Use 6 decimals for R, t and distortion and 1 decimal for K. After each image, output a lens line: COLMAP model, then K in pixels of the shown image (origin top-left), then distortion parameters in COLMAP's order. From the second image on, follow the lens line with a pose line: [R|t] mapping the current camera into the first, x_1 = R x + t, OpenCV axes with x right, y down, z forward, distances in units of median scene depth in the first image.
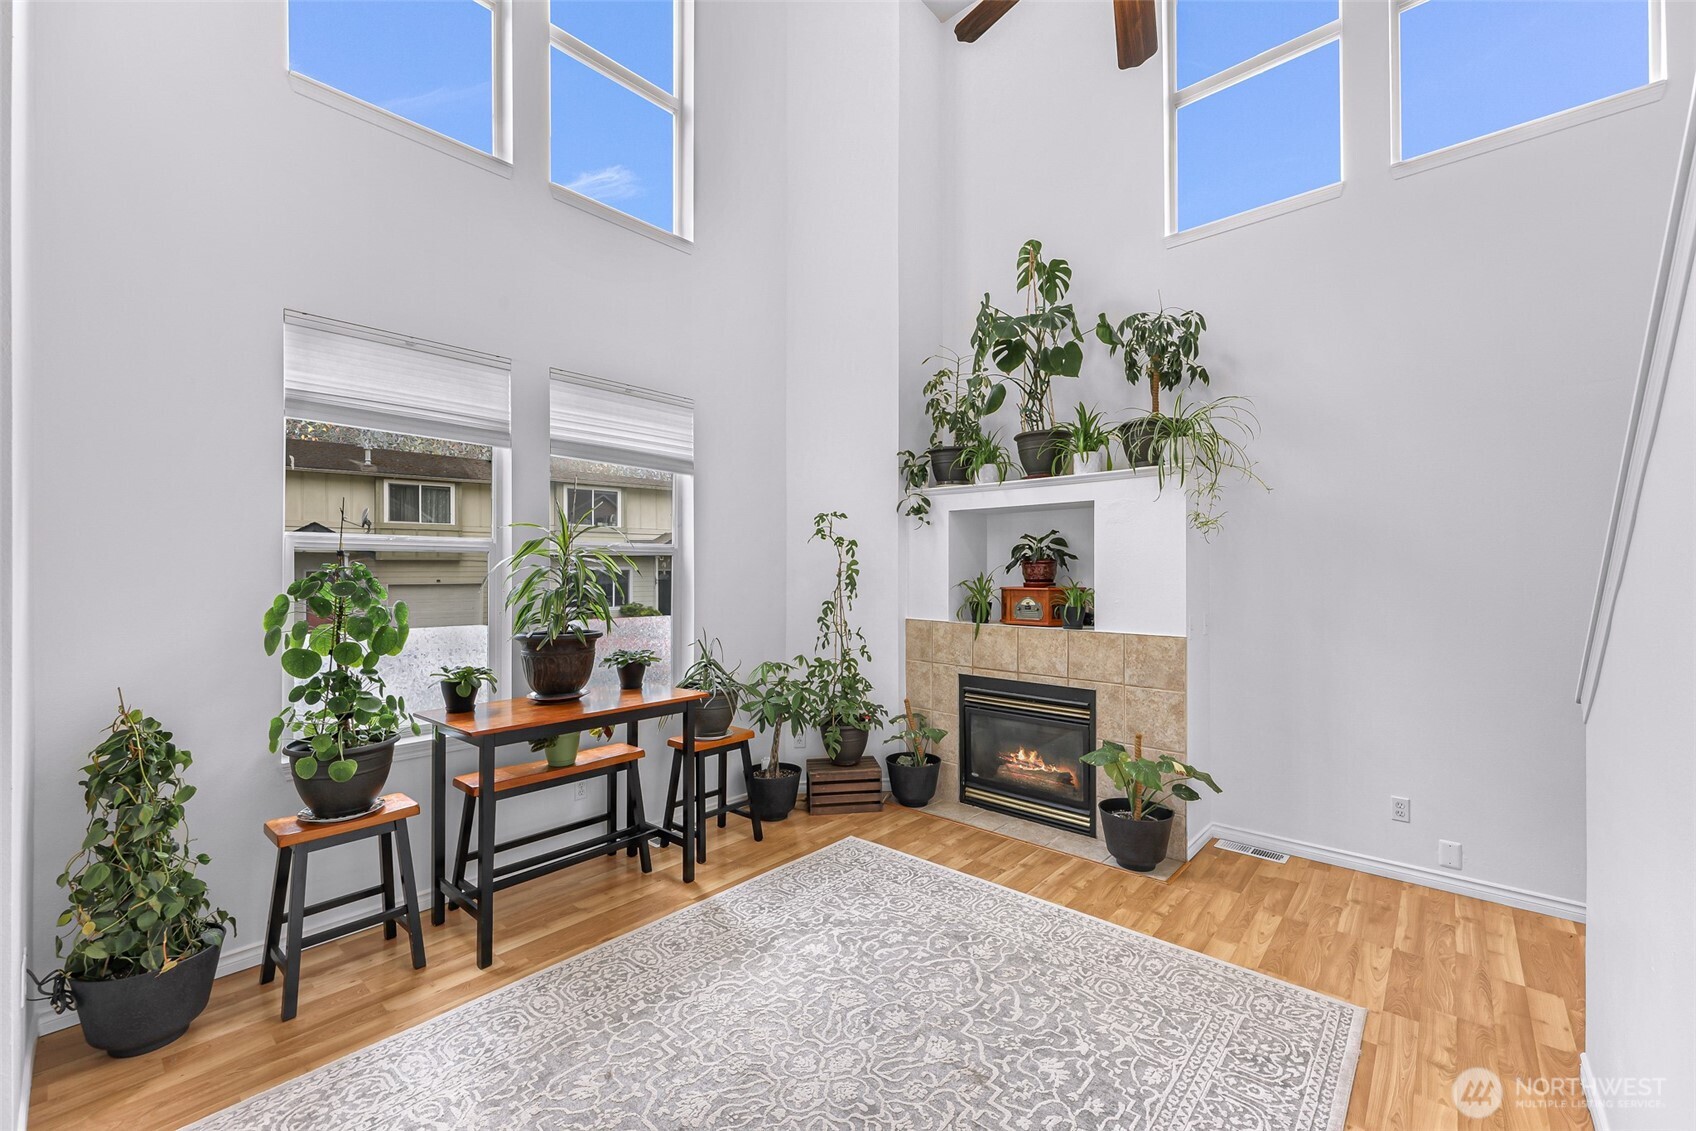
lens RADIAL K [[700.0, 0, 851.2], [0, 700.0, 569.1], [0, 0, 1]] dist [0.005611, -0.000187]
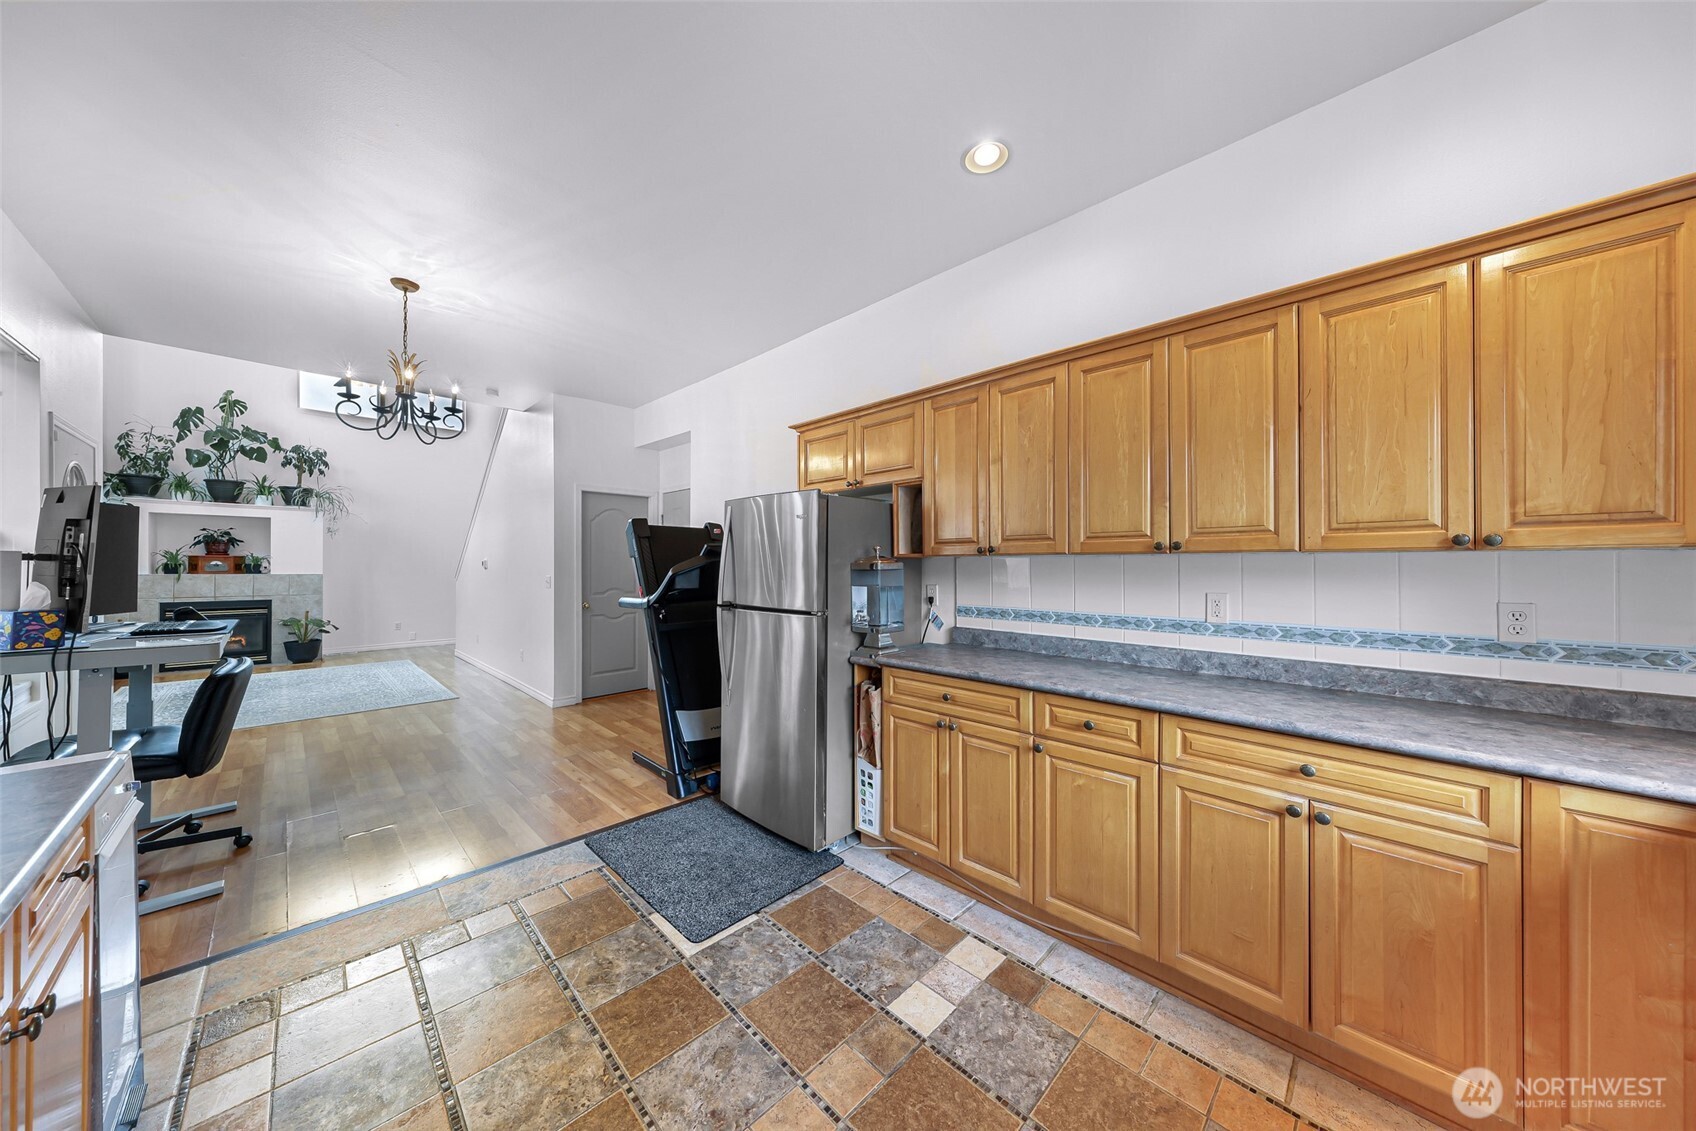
lens RADIAL K [[539.3, 0, 835.4], [0, 539.3, 564.2], [0, 0, 1]] dist [0.005382, 0.000100]
pose [[0.061725, 0.002090, 0.998091, -1.322566], [-0.009067, 0.999958, -0.001533, 0.041282], [-0.998052, -0.008955, 0.061742, -0.966934]]
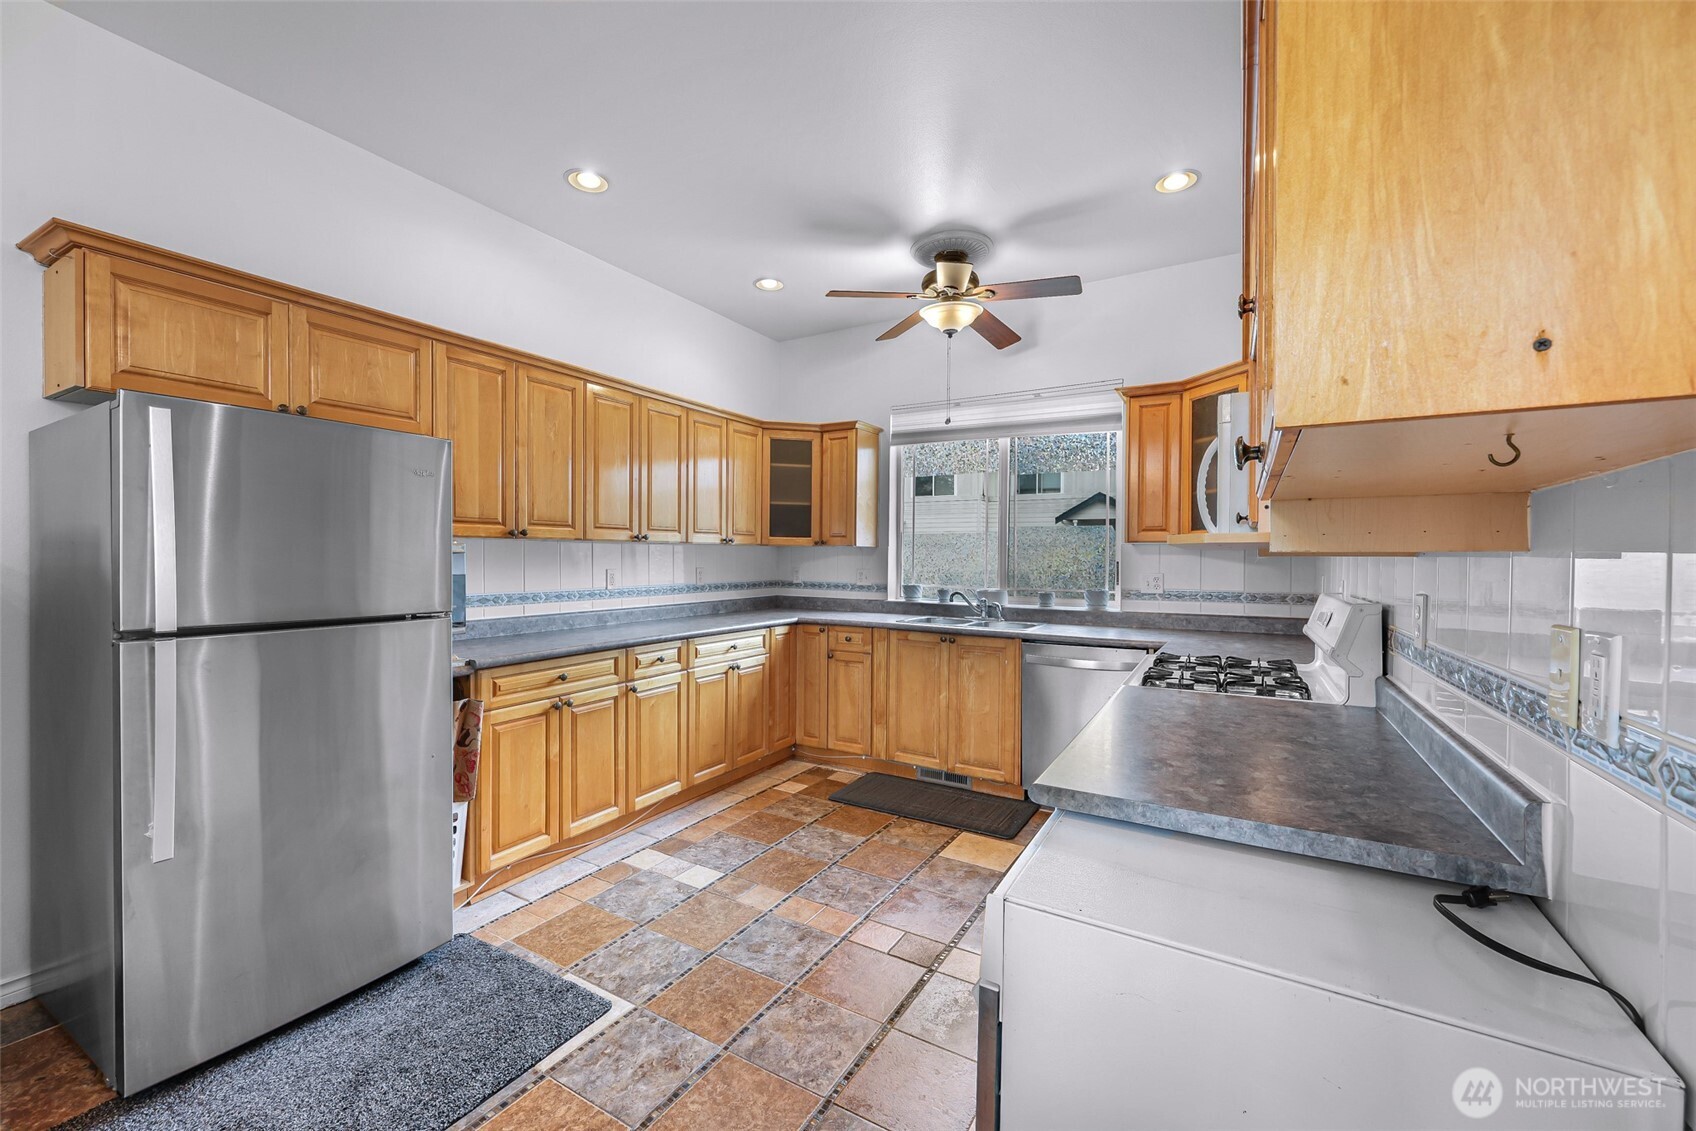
lens RADIAL K [[676.8, 0, 847.3], [0, 676.8, 563.1], [0, 0, 1]] dist [-0.000250, -0.000678]
pose [[-0.981476, -0.002840, -0.191564, -0.928282], [-0.003395, 0.999991, 0.002570, 0.053062], [0.191555, 0.003172, -0.981477, -0.309242]]
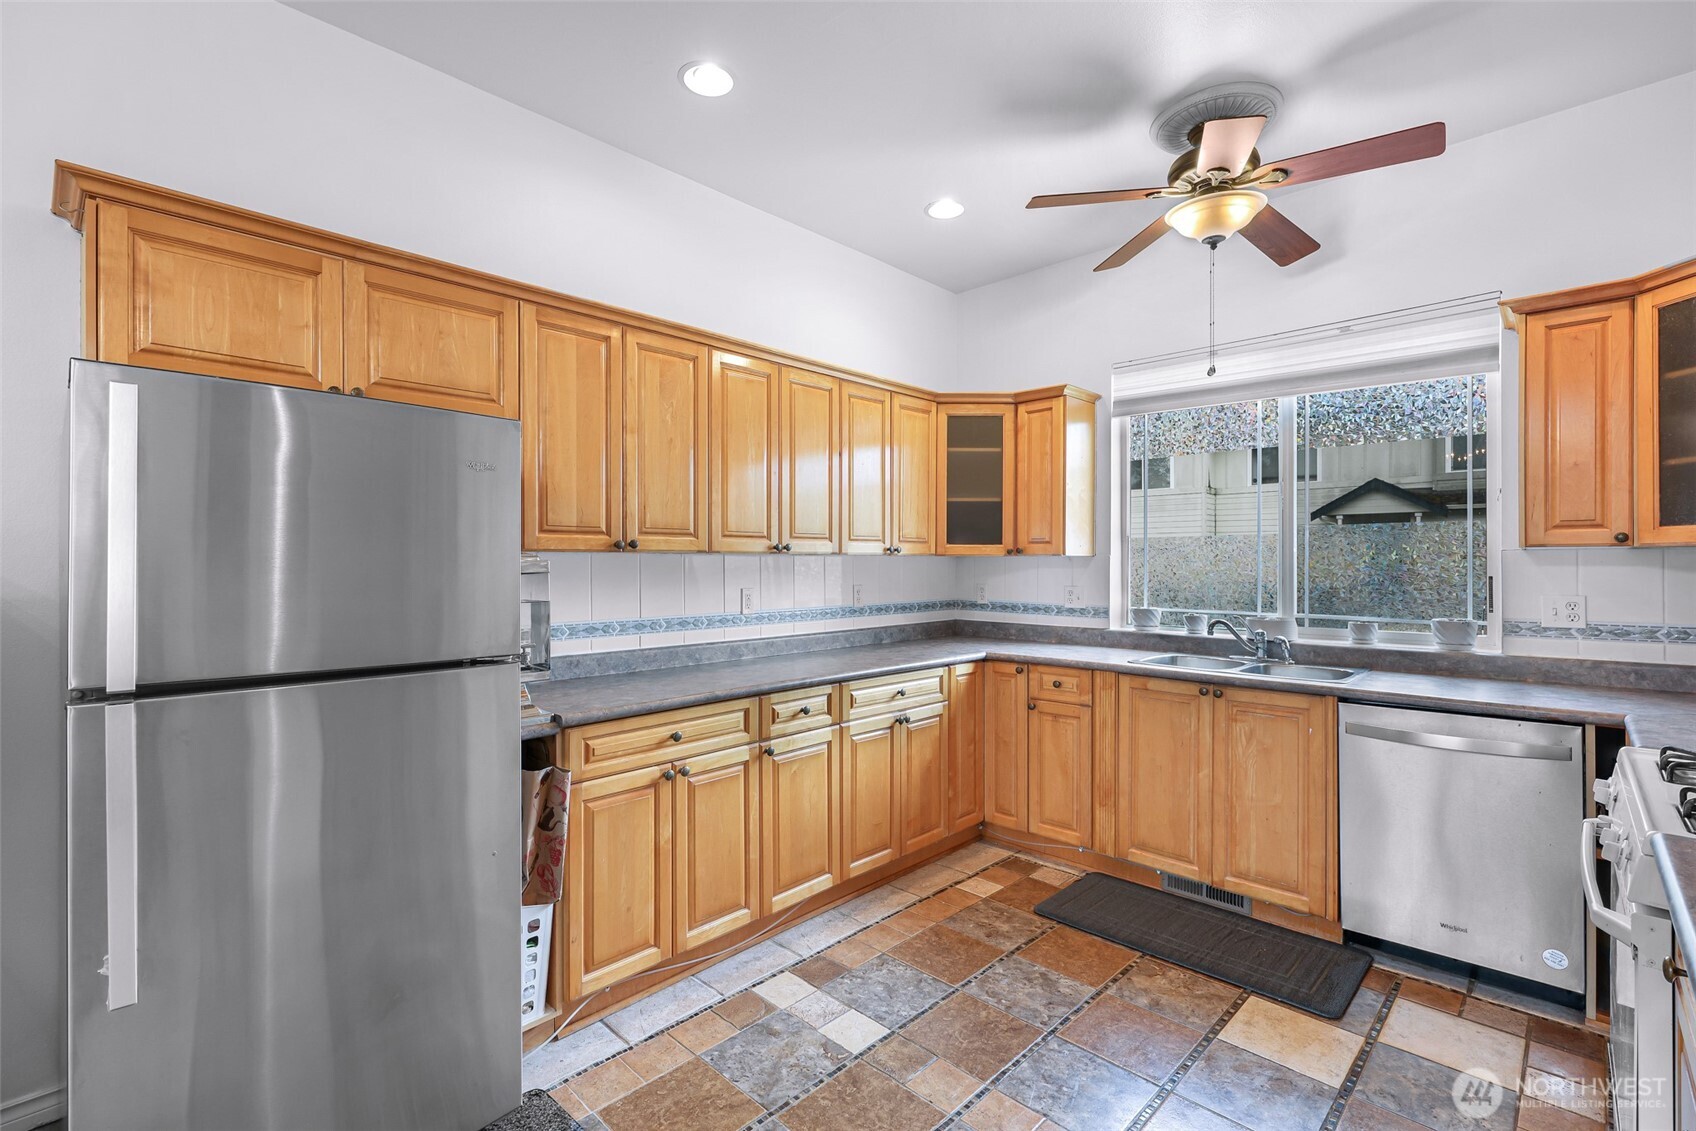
lens RADIAL K [[765.1, 0, 847.3], [0, 765.1, 563.2], [0, 0, 1]] dist [0.000753, -0.000938]
pose [[-0.999068, 0.001764, 0.043133, -0.932311], [0.001399, 0.999963, -0.008504, 0.044769], [-0.043147, -0.008435, -0.999033, -0.462735]]
